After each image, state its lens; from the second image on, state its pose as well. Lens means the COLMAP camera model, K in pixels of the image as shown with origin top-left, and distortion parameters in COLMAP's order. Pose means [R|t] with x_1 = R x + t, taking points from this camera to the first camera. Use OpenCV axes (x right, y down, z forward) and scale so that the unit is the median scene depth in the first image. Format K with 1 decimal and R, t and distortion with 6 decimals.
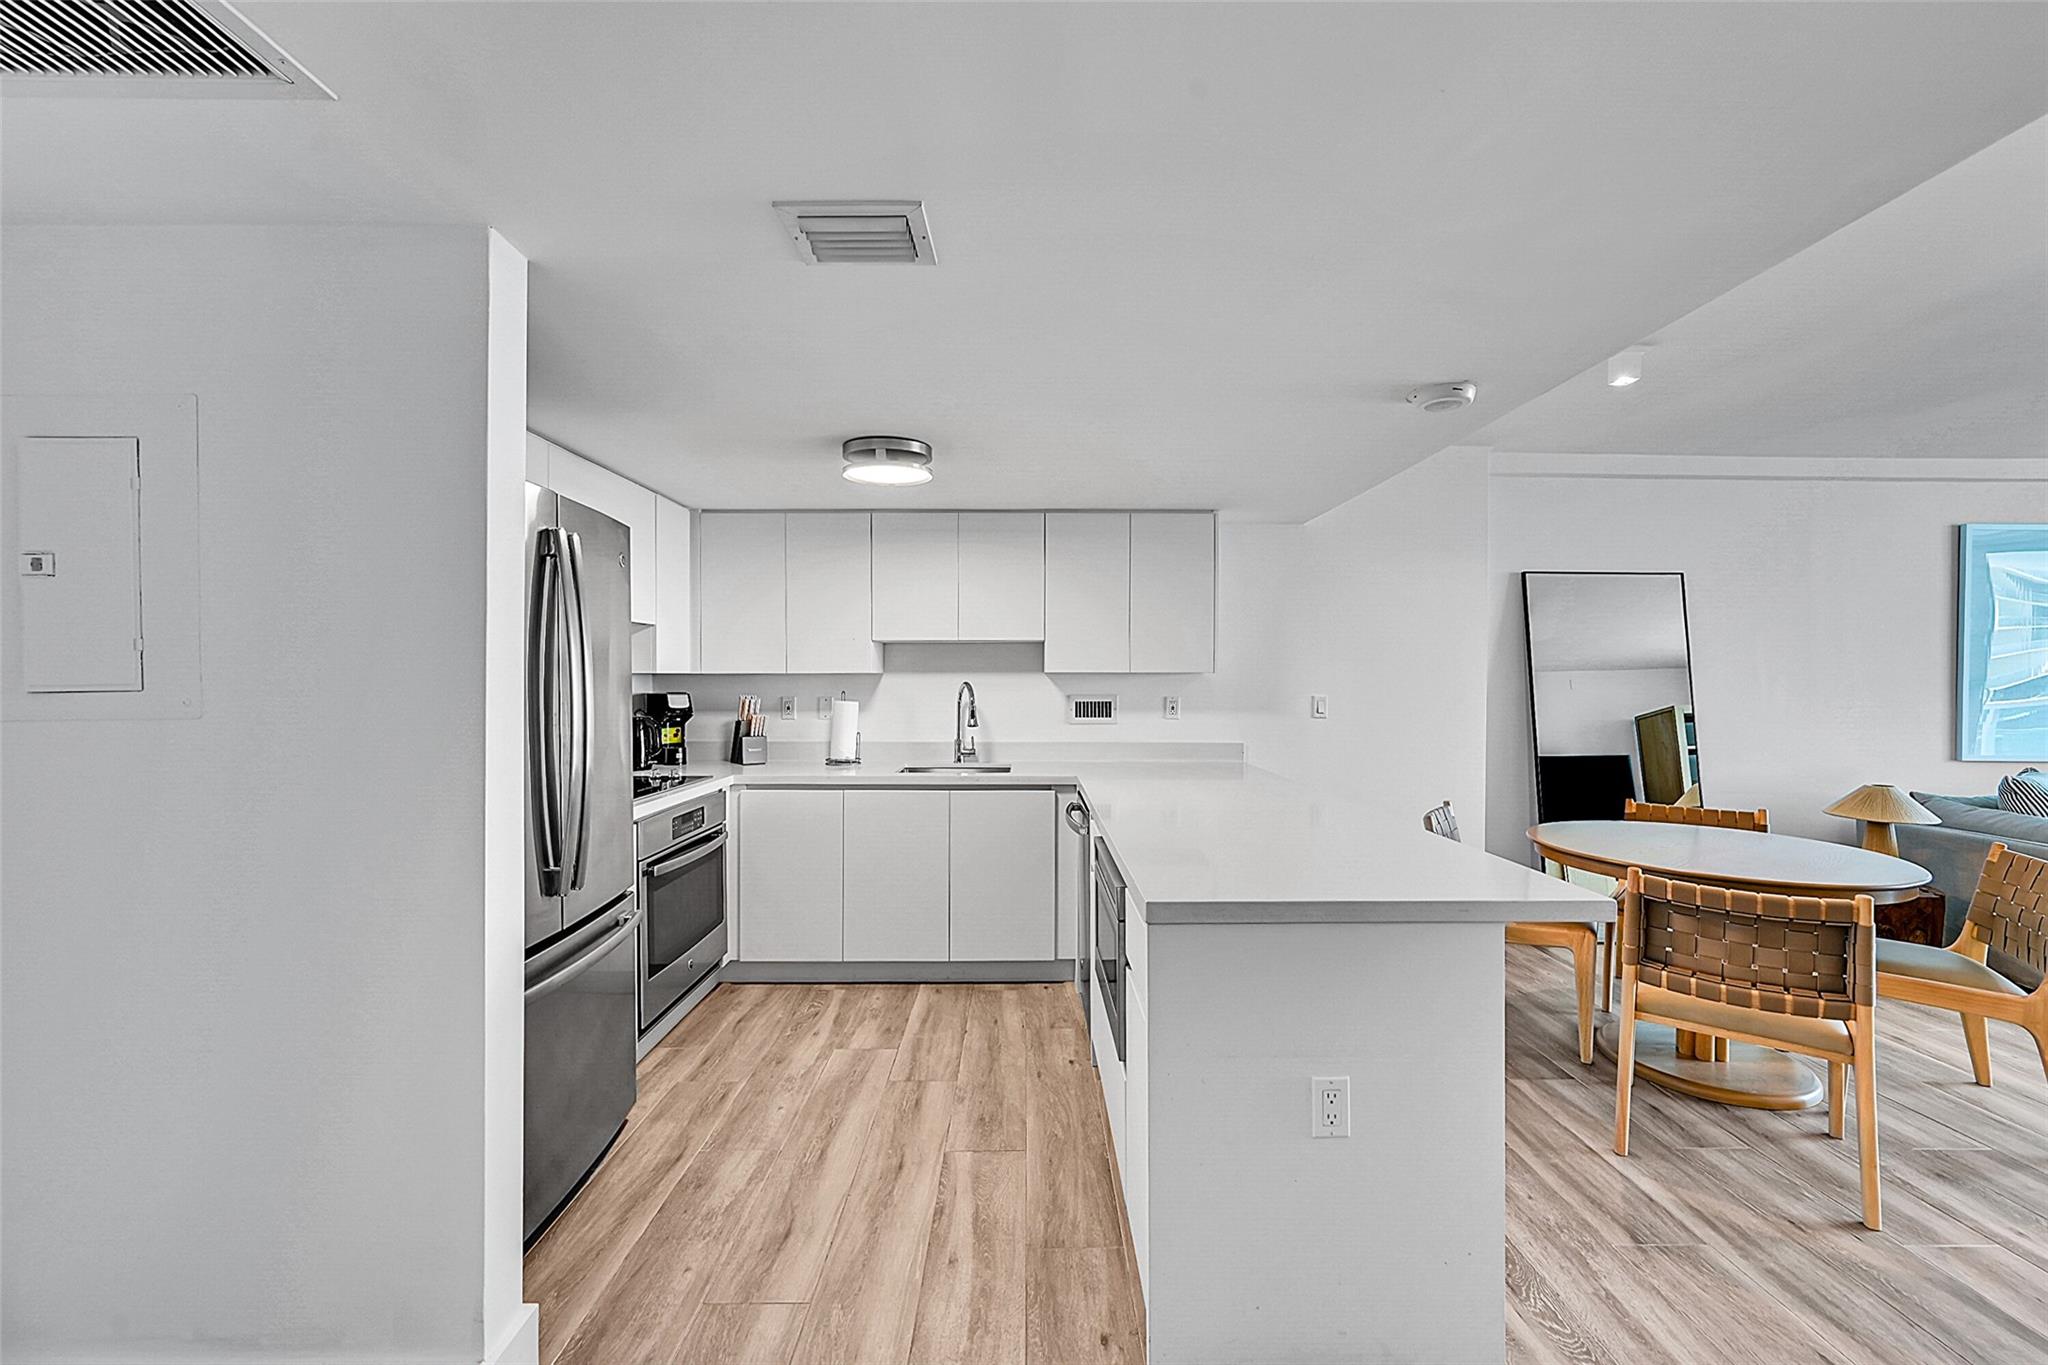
lens RADIAL K [[821.3, 0, 1024.0], [0, 821.3, 682.5], [0, 0, 1]] dist [0.000102, 0.000014]
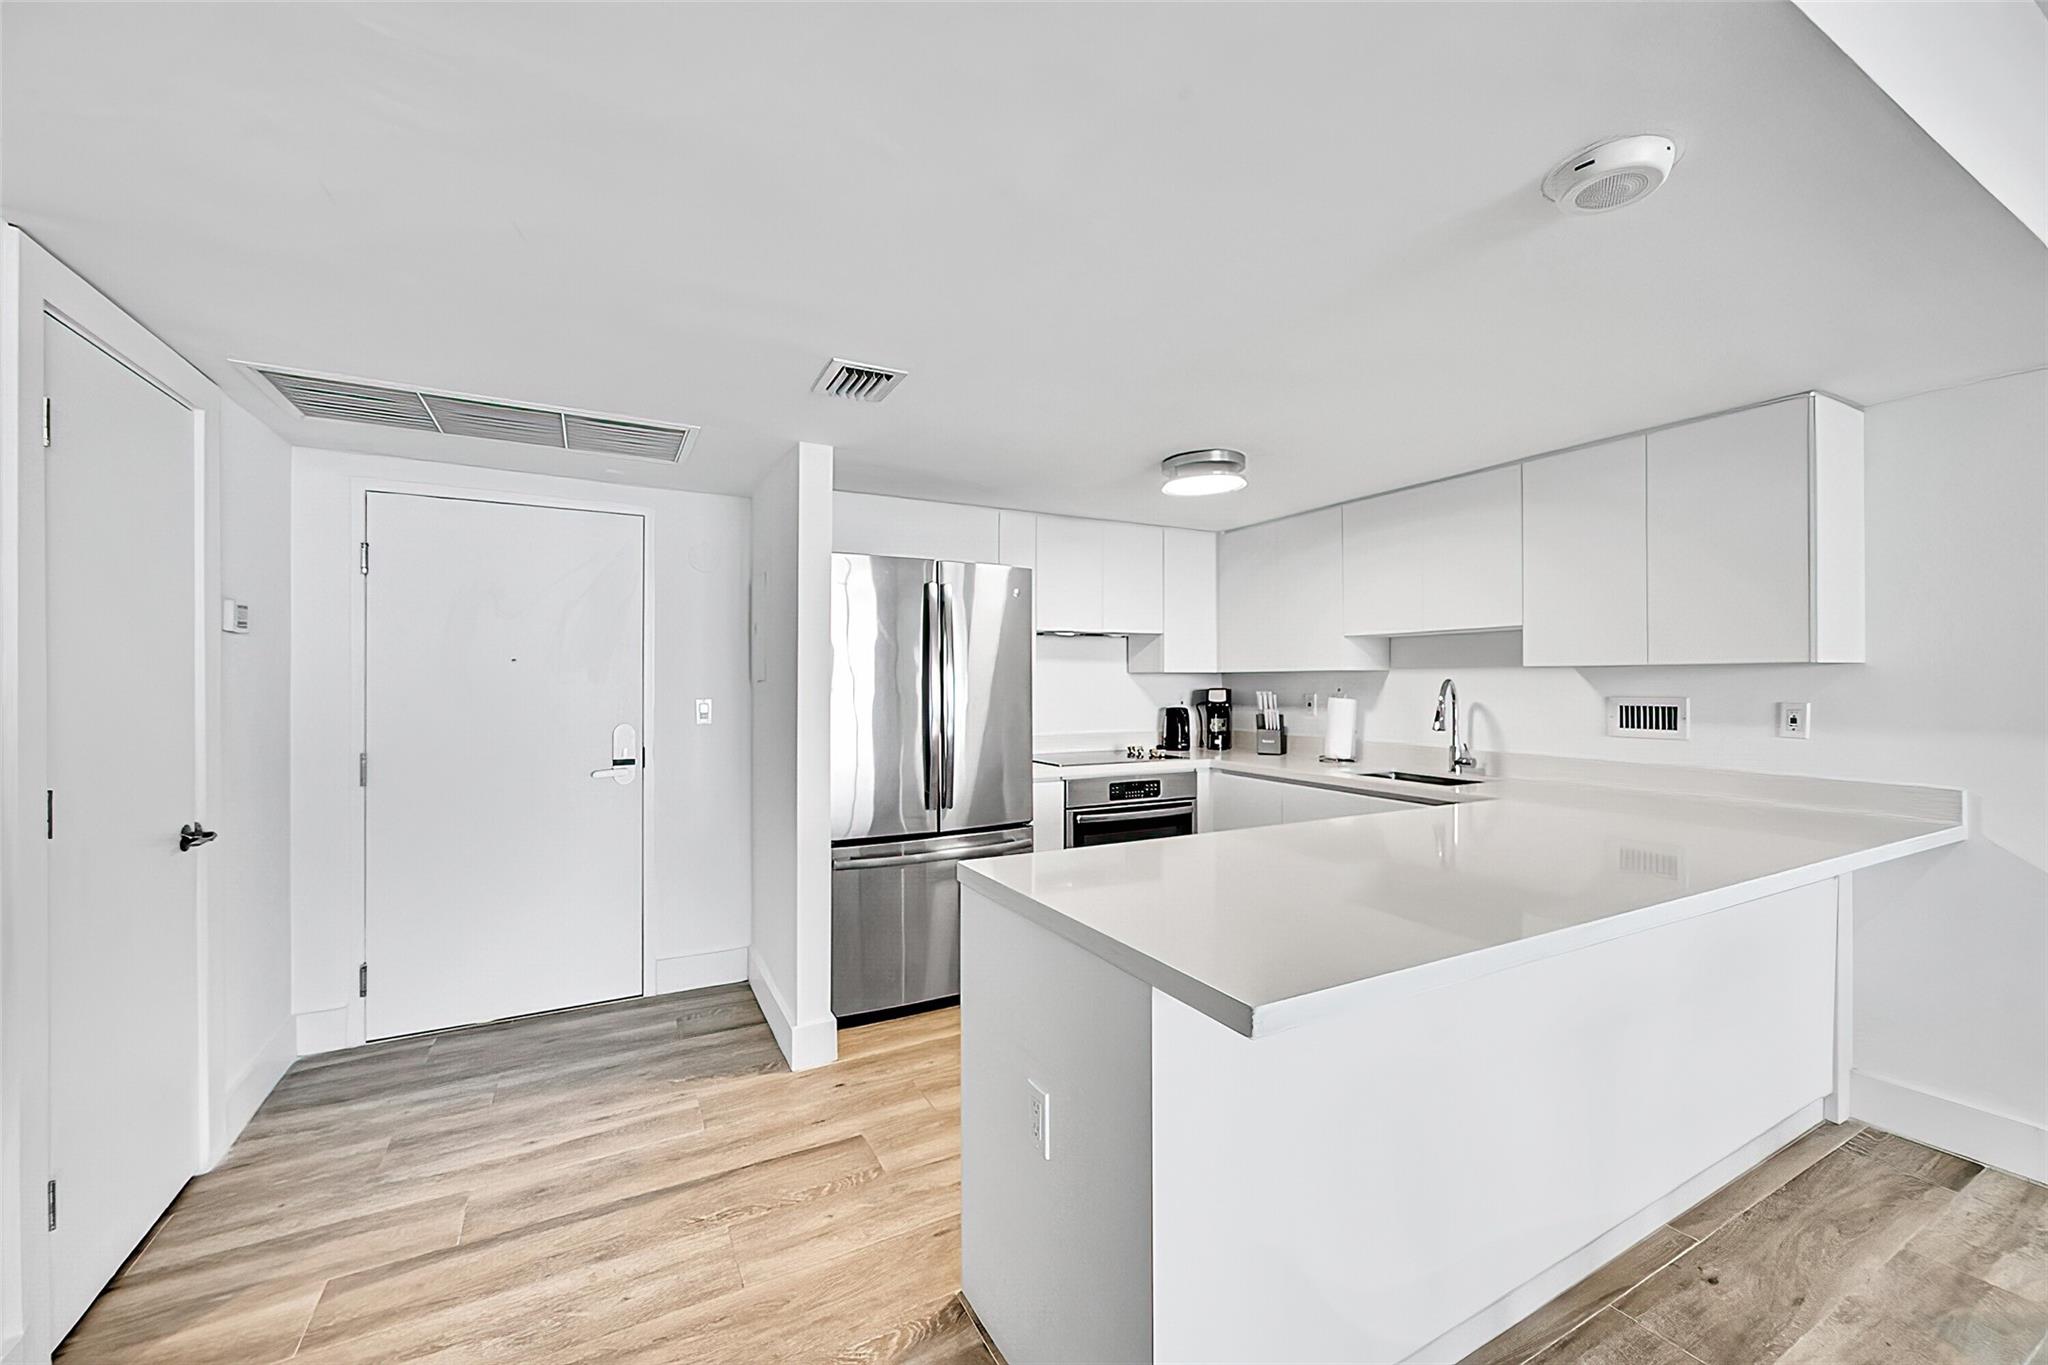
lens RADIAL K [[795.5, 0, 1024.0], [0, 795.5, 682.5], [0, 0, 1]] dist [0.000099, 0.000001]
pose [[0.473132, 0.002678, -0.880987, 0.447479], [-0.000701, 0.999996, 0.002663, 0.001102], [0.880991, -0.000642, 0.473132, 0.206956]]
